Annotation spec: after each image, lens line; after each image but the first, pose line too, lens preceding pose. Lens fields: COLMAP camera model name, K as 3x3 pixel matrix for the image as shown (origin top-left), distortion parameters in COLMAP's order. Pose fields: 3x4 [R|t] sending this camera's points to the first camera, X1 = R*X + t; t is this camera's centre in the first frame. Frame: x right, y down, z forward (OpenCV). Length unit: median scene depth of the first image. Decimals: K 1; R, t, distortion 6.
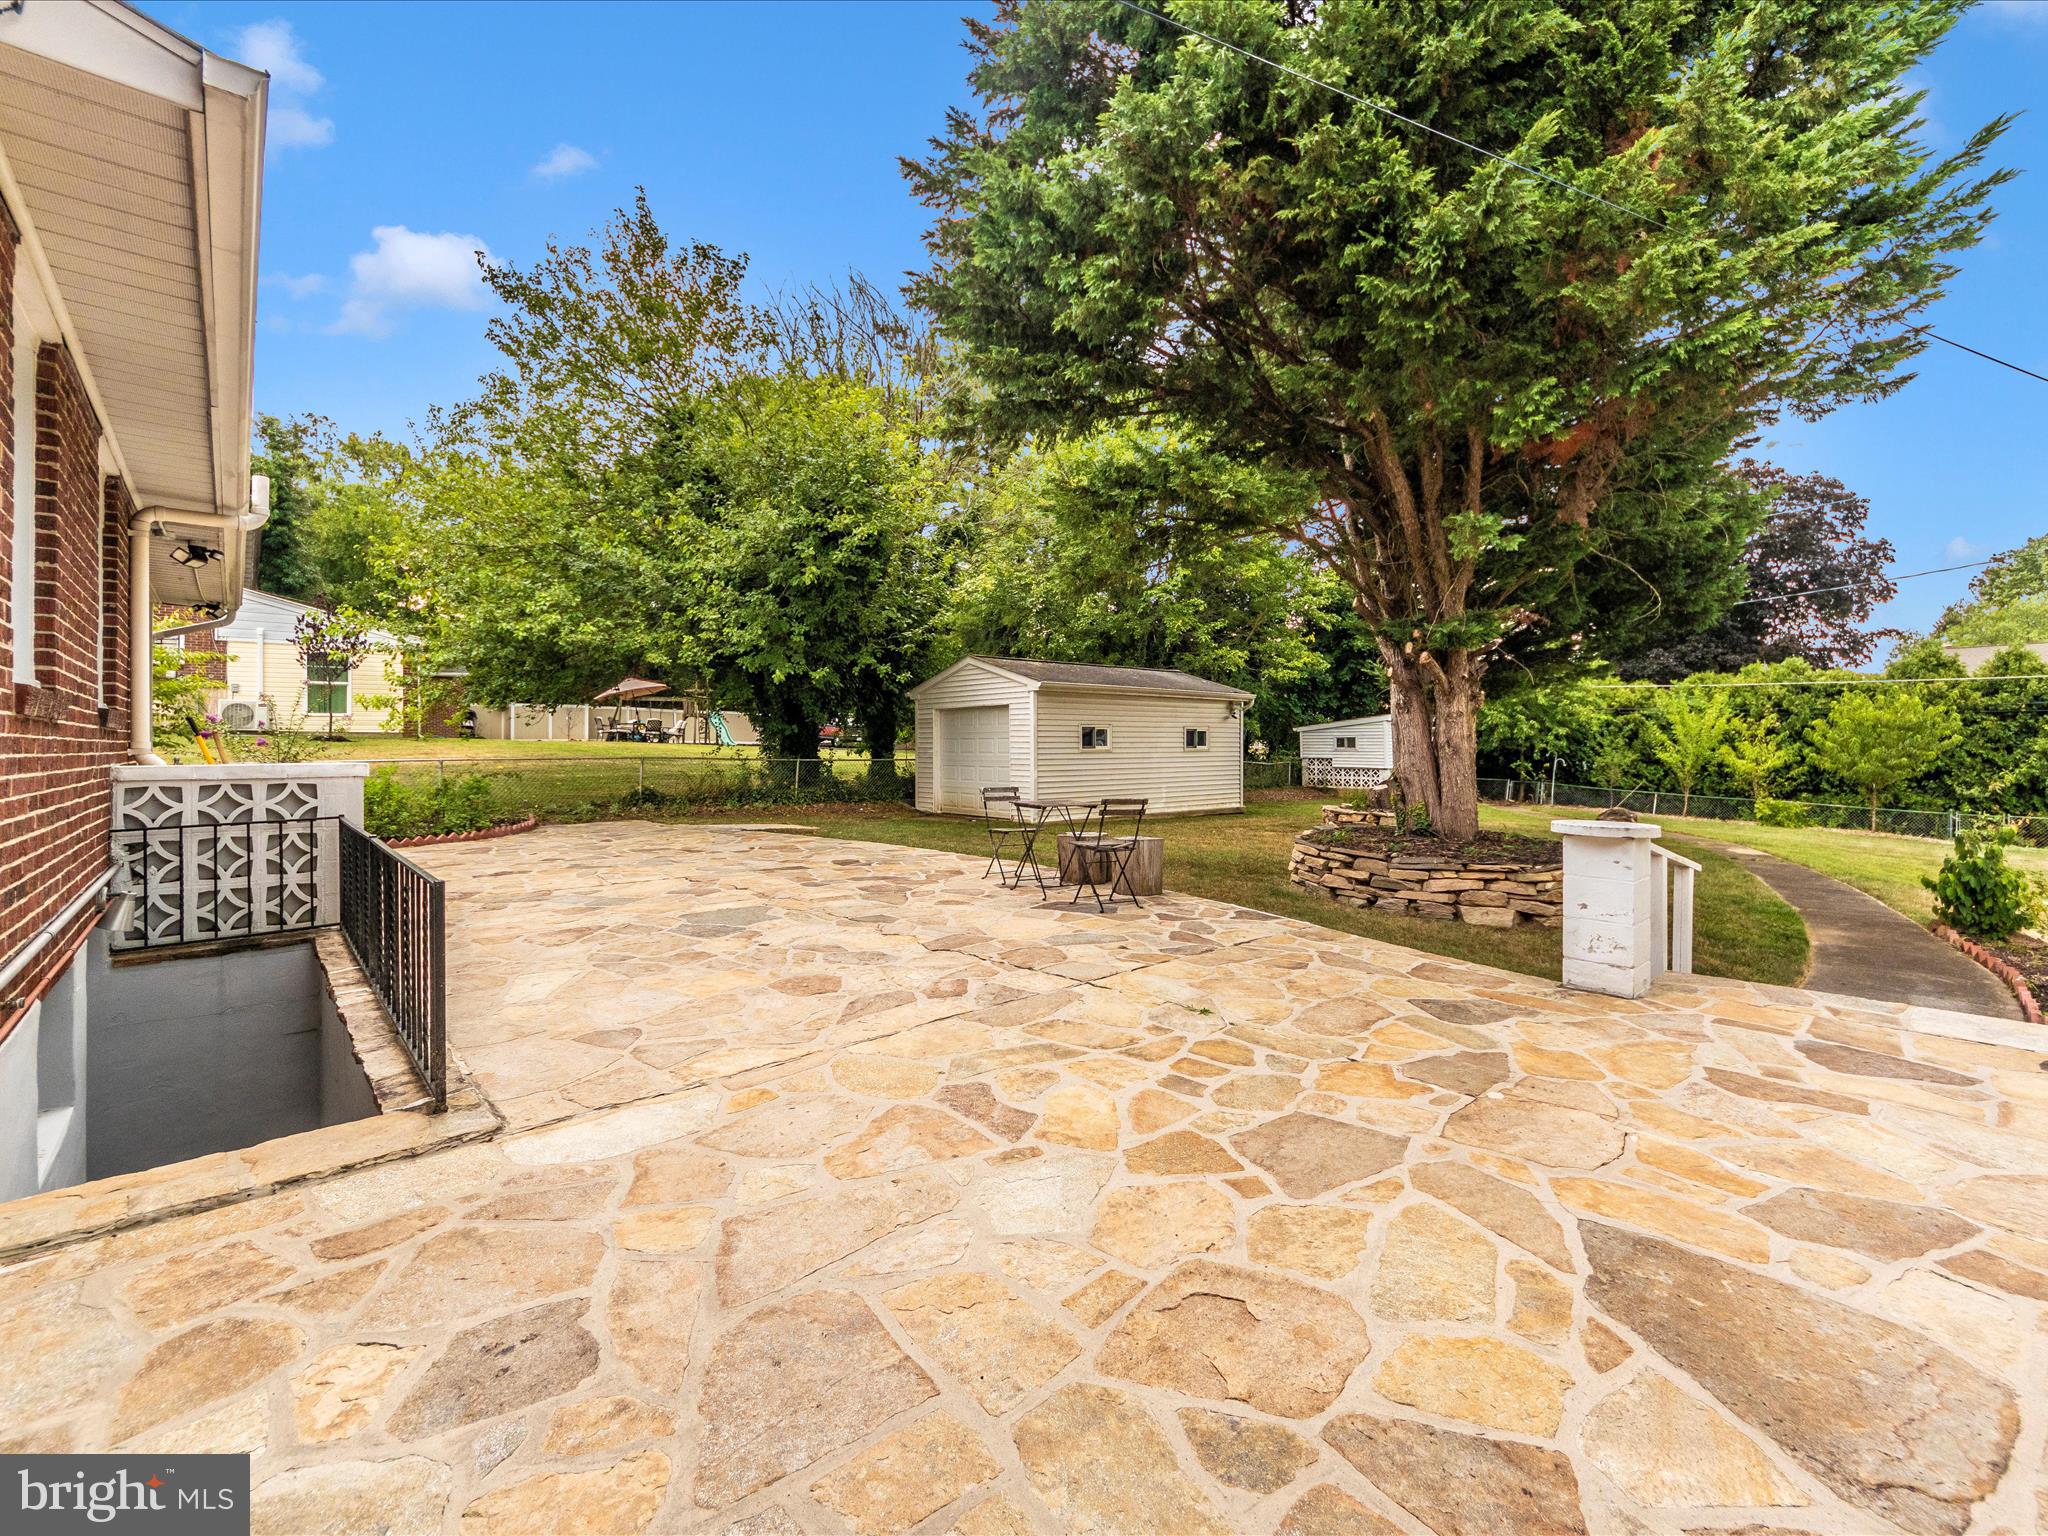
lens RADIAL K [[894.3, 0, 1029.2], [0, 894.3, 763.5], [0, 0, 1]] dist [0.008828, -0.010378]
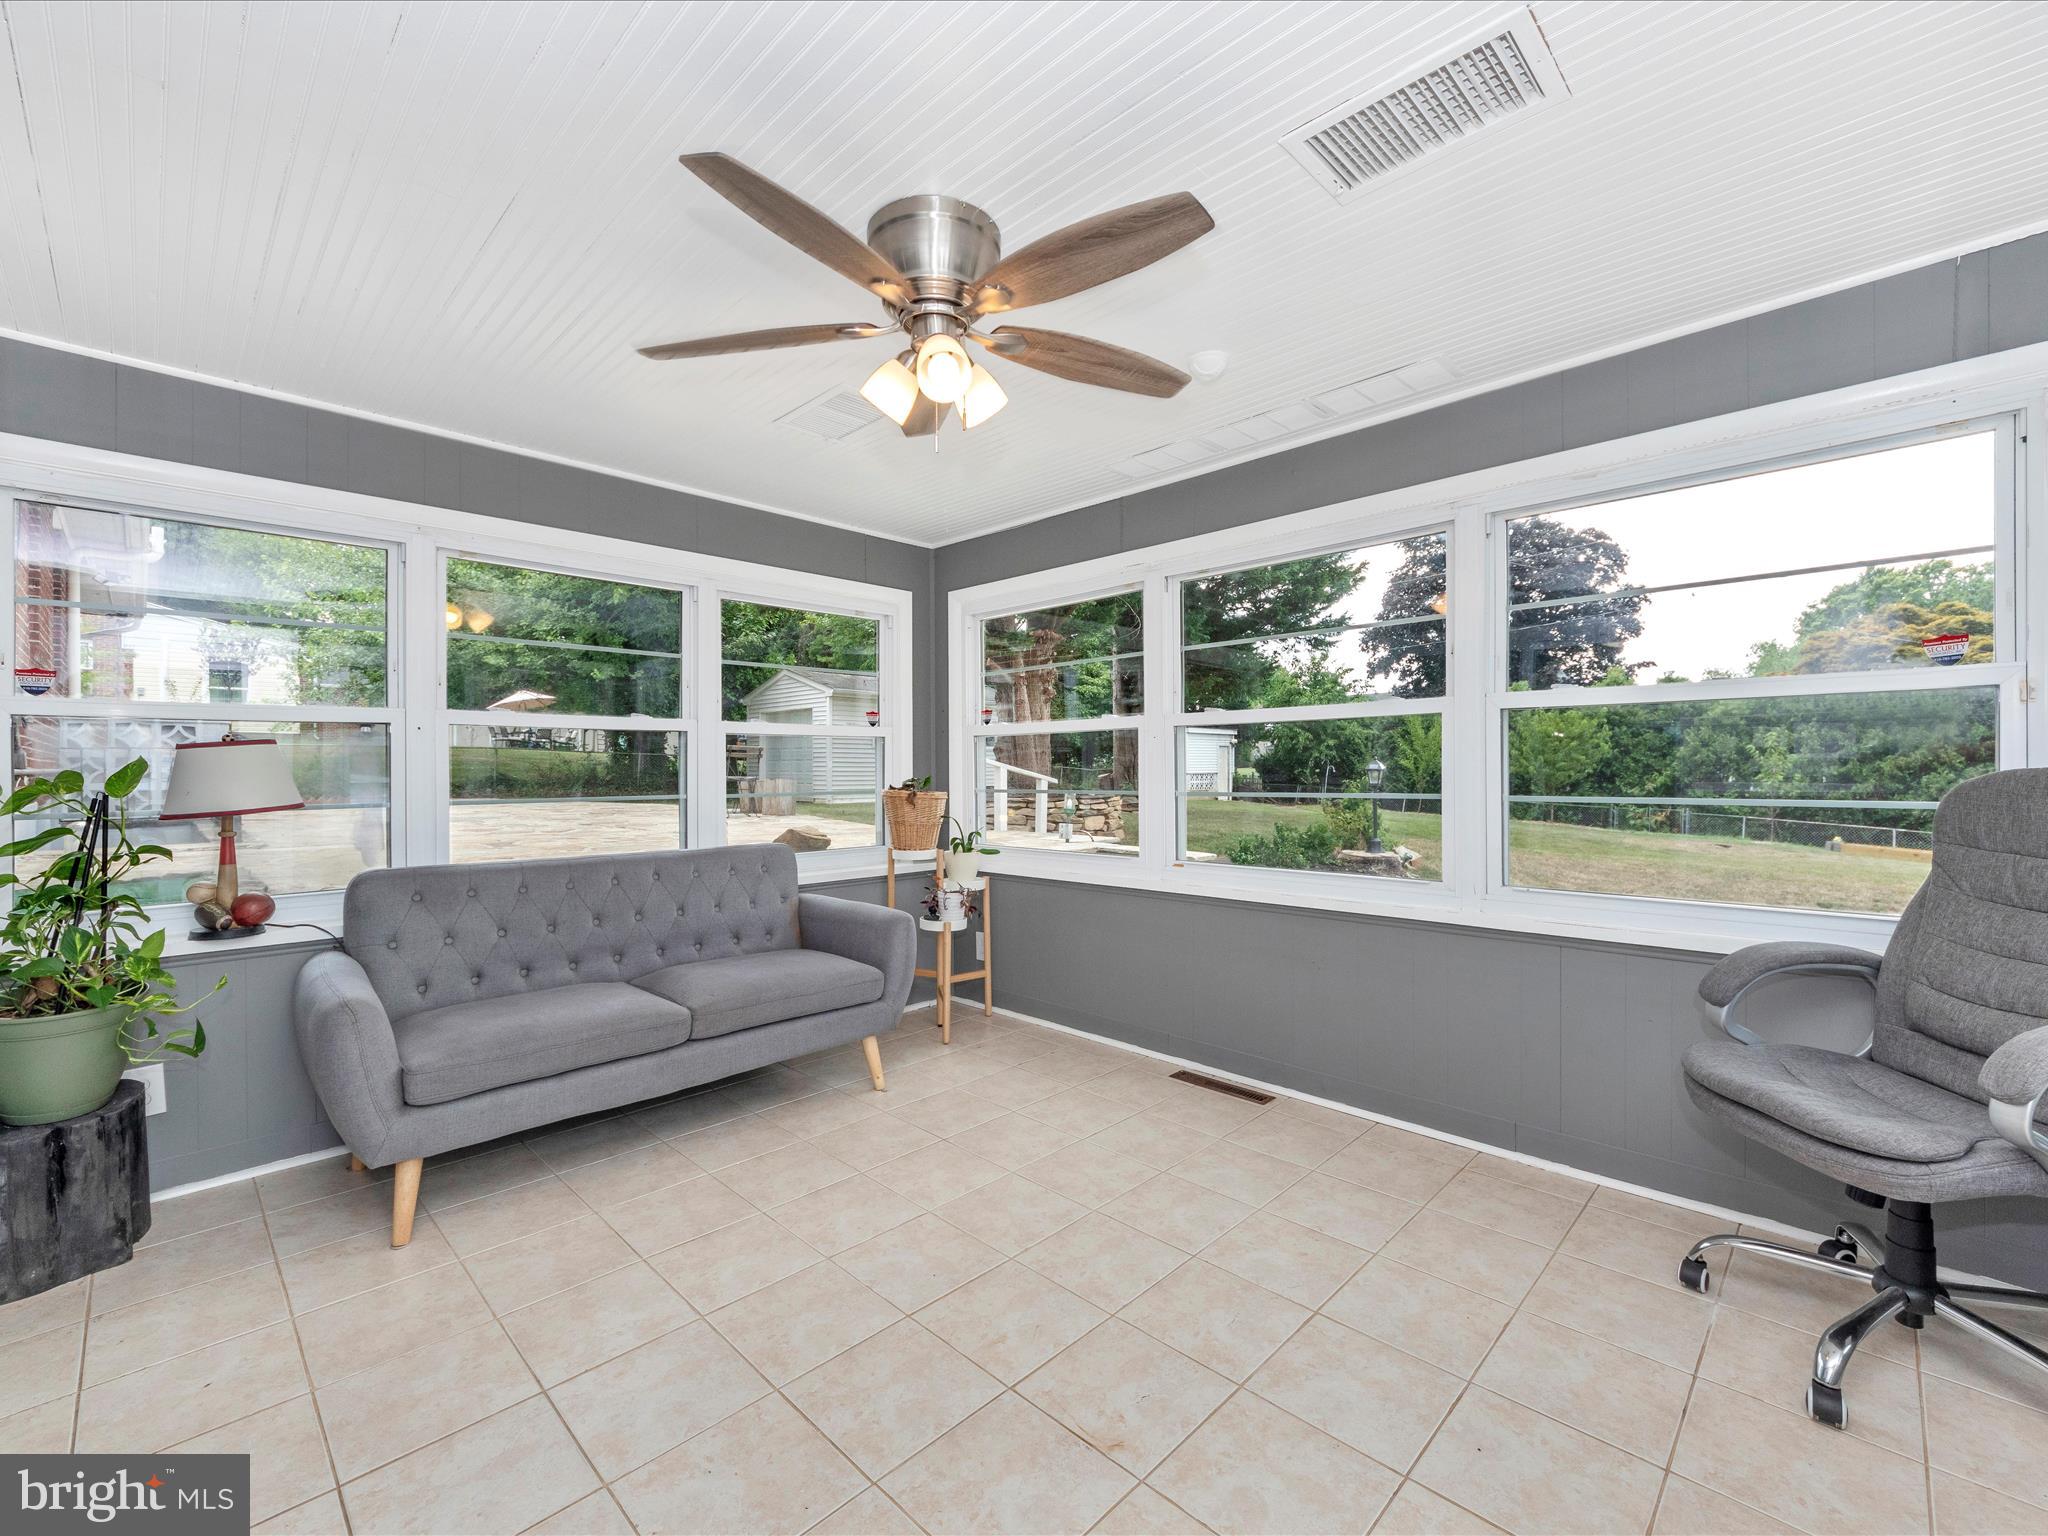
lens RADIAL K [[875.0, 0, 1020.0], [0, 875.0, 795.2], [0, 0, 1]] dist [-0.001635, -0.000013]
pose [[0.998066, 0.002681, 0.062100, 0.135290], [-0.003197, 0.999961, 0.008204, 0.030473], [-0.062075, -0.008387, 0.998036, -0.151764]]
